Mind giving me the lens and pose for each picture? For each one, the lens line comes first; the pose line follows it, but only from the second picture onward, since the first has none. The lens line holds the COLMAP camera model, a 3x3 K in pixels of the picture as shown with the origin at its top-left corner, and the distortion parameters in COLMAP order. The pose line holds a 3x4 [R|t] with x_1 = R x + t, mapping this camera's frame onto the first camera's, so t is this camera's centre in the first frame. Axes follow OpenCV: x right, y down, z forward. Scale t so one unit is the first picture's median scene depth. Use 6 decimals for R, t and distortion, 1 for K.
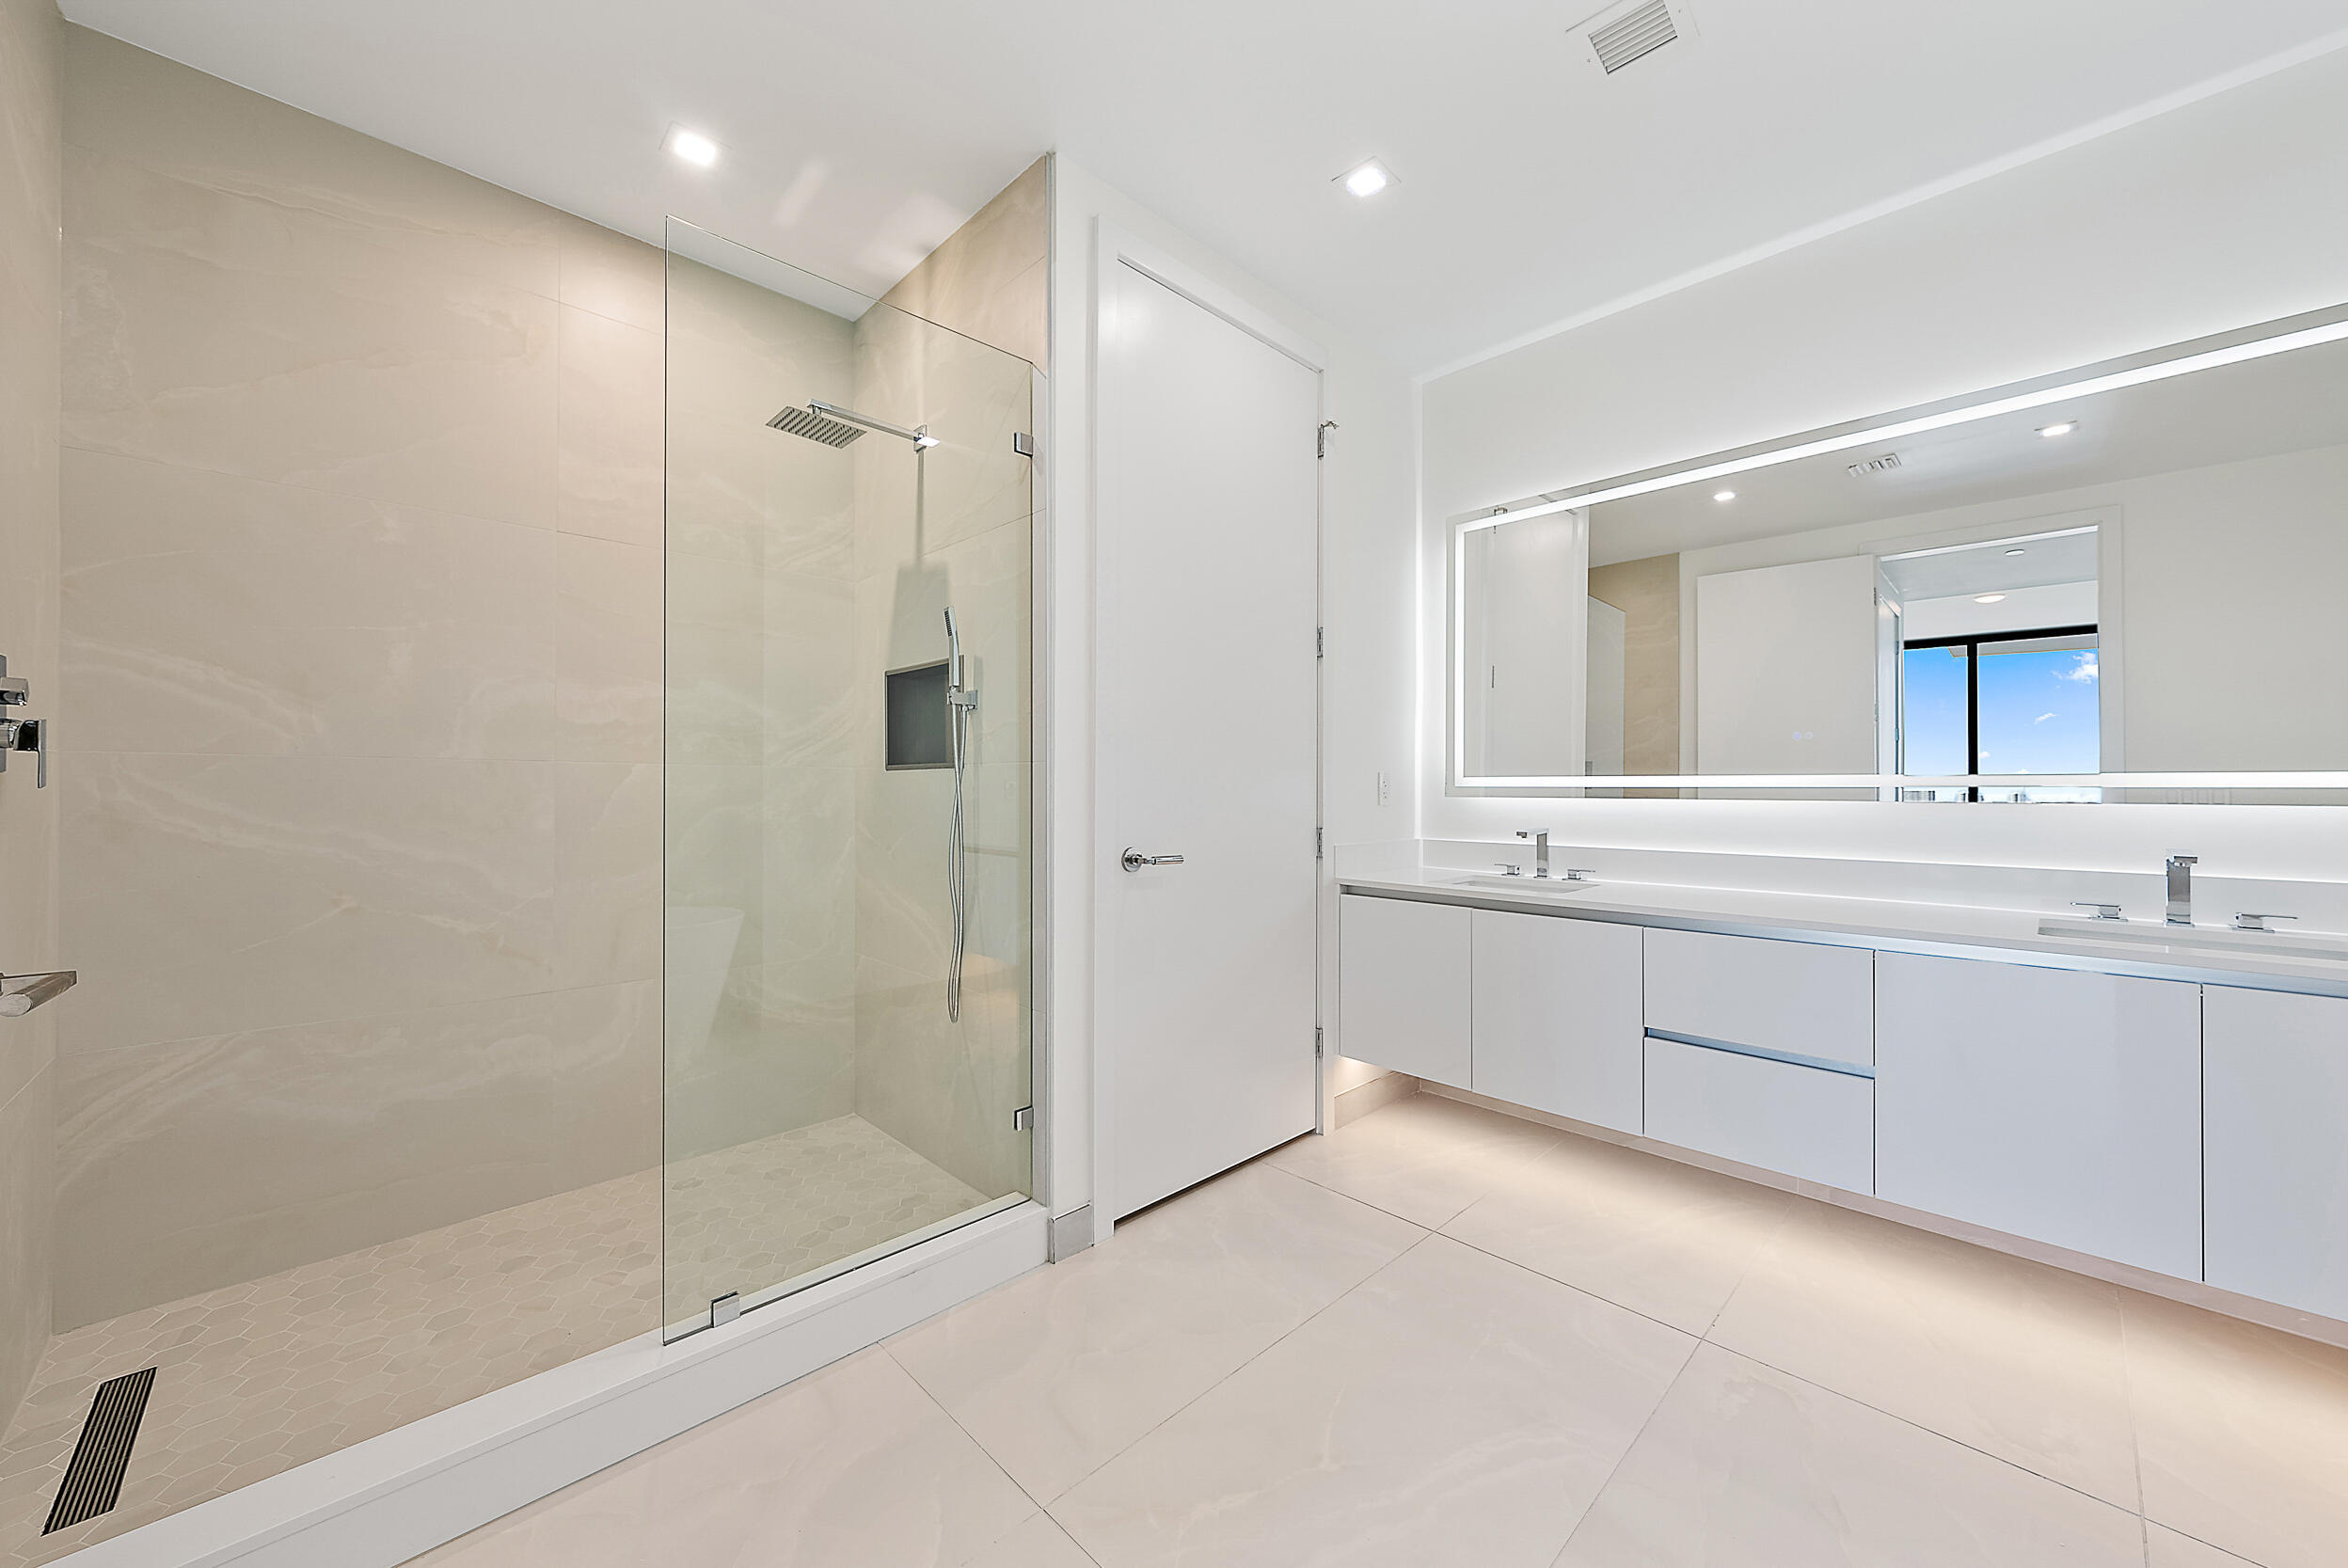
lens RADIAL K [[875.1, 0, 1183.1], [0, 875.1, 778.5], [0, 0, 1]] dist [0.000253, 0.000187]
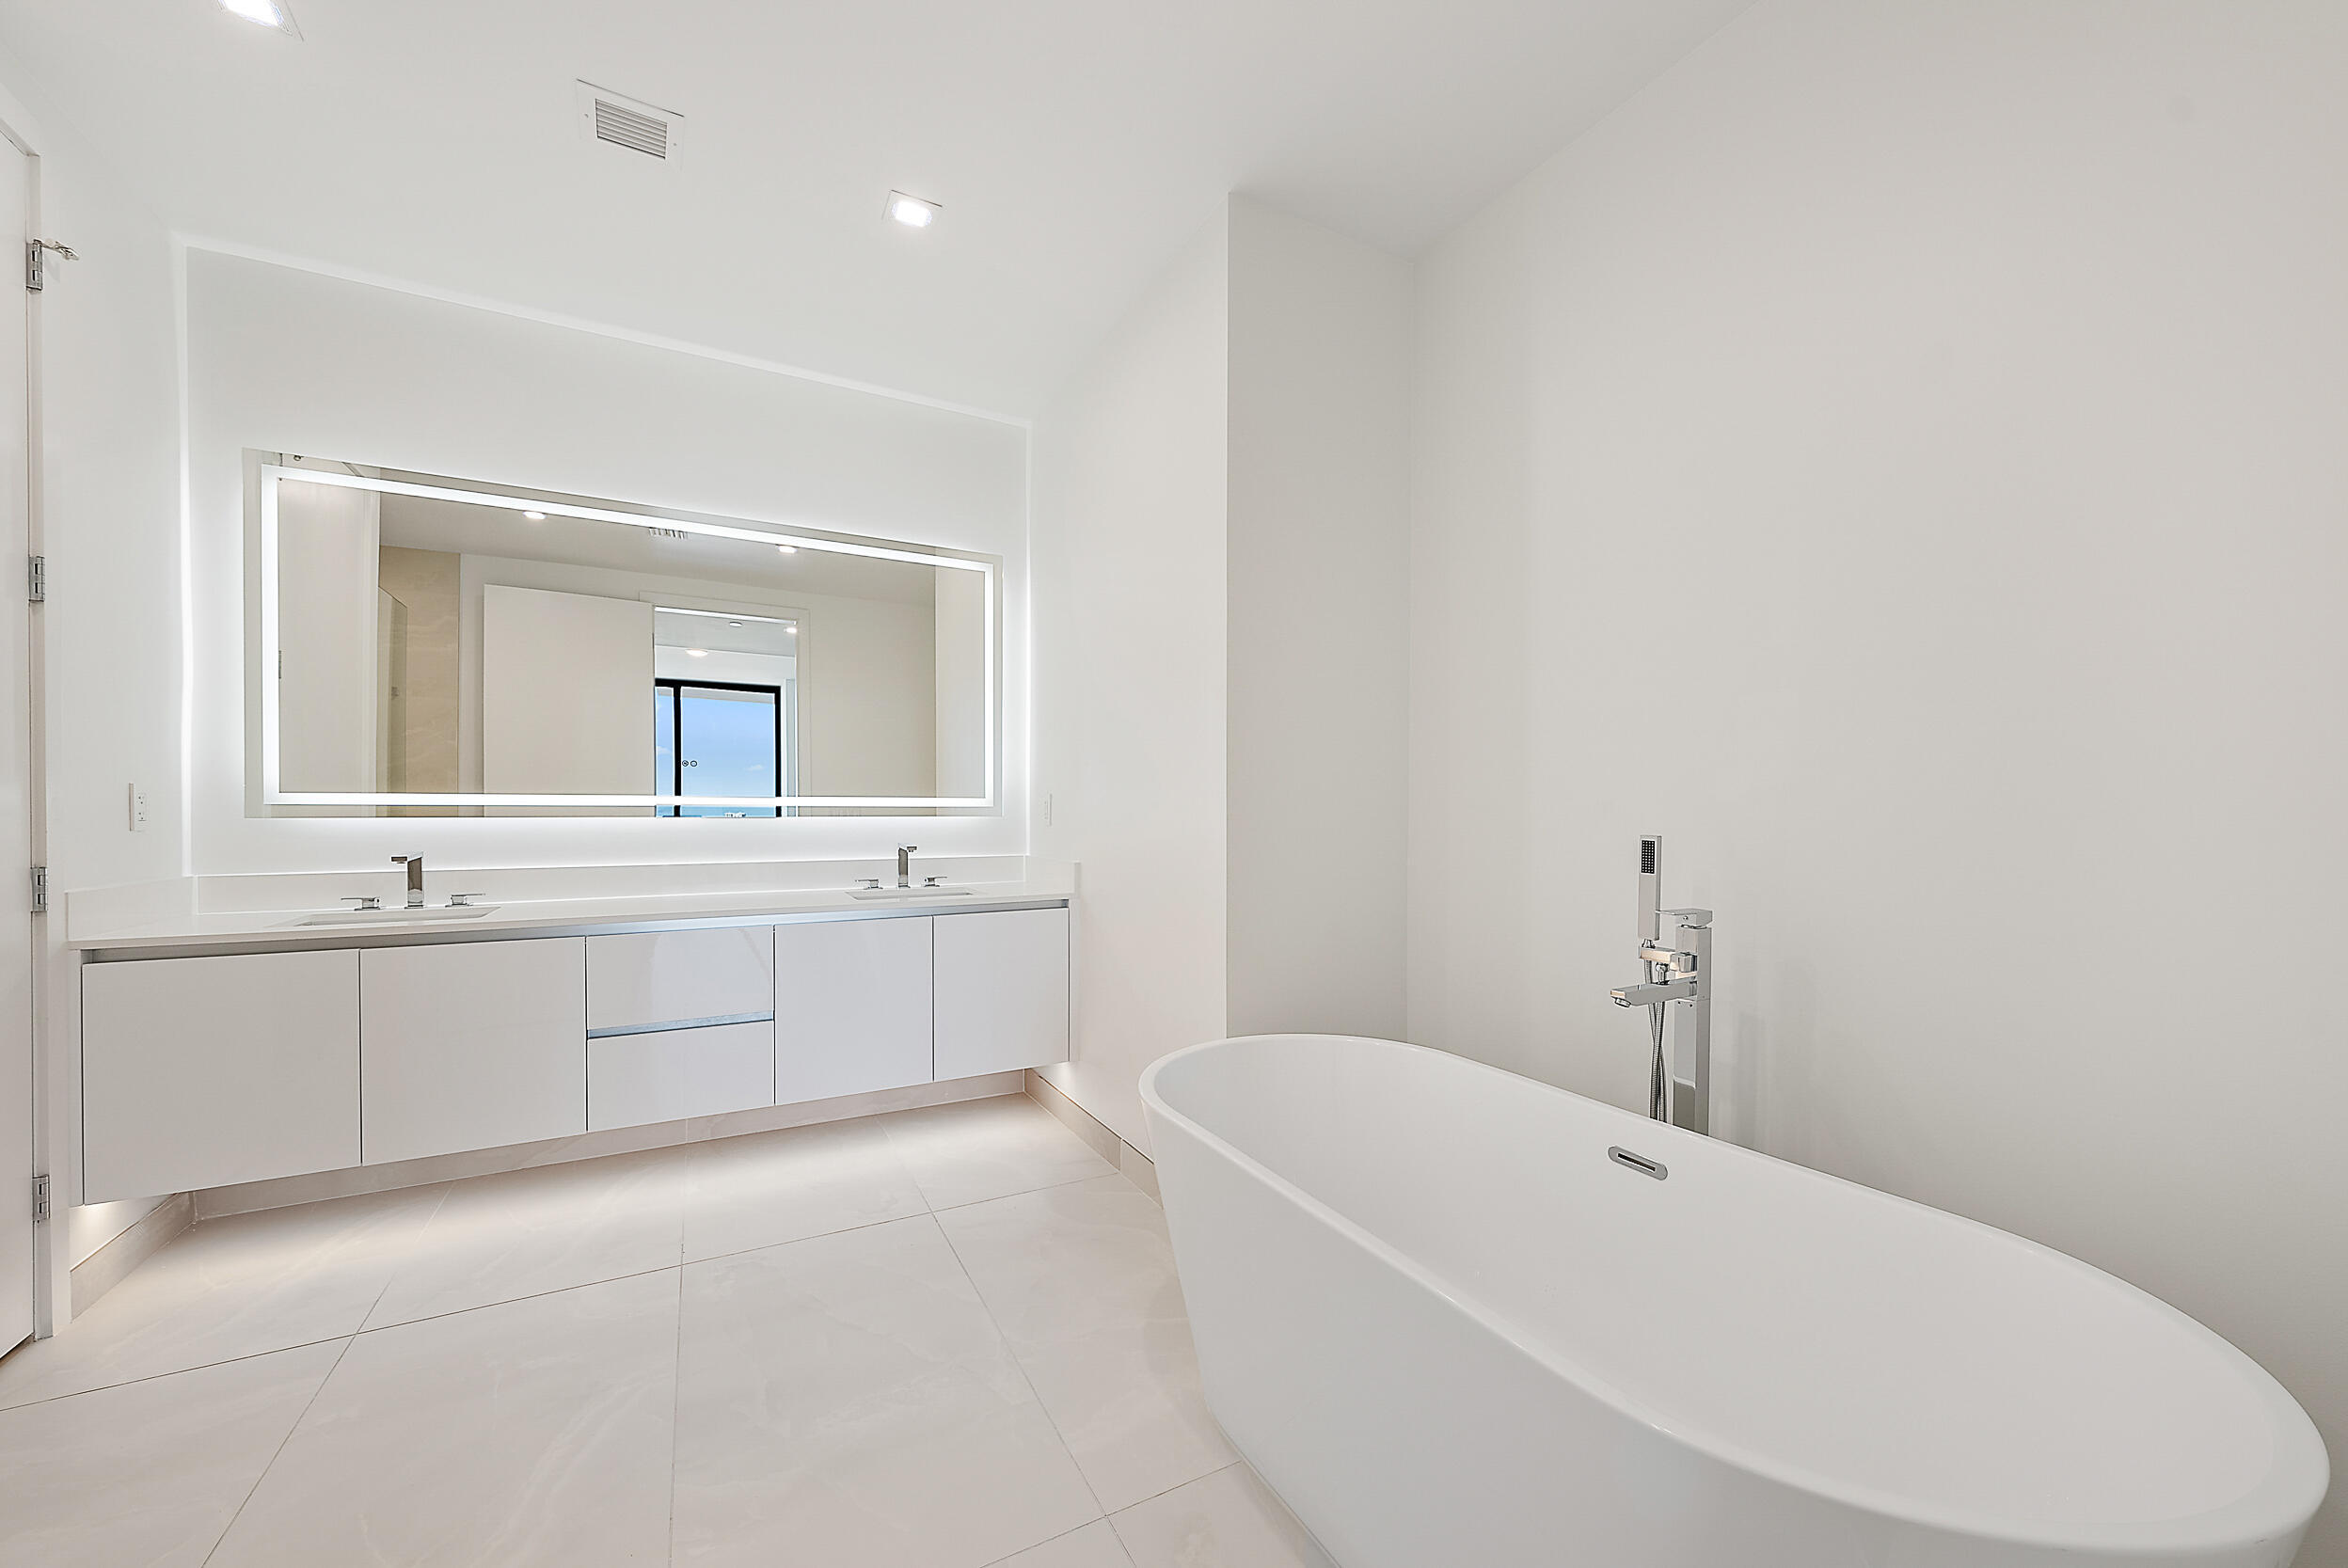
lens RADIAL K [[875.1, 0, 1181.6], [0, 875.1, 800.0], [0, 0, 1]] dist [0.000253, 0.000187]
pose [[0.272903, 0.009327, 0.961996, -0.228490], [-0.012382, 0.999904, -0.006182, 0.000259], [-0.961962, -0.010225, 0.272993, 0.010297]]
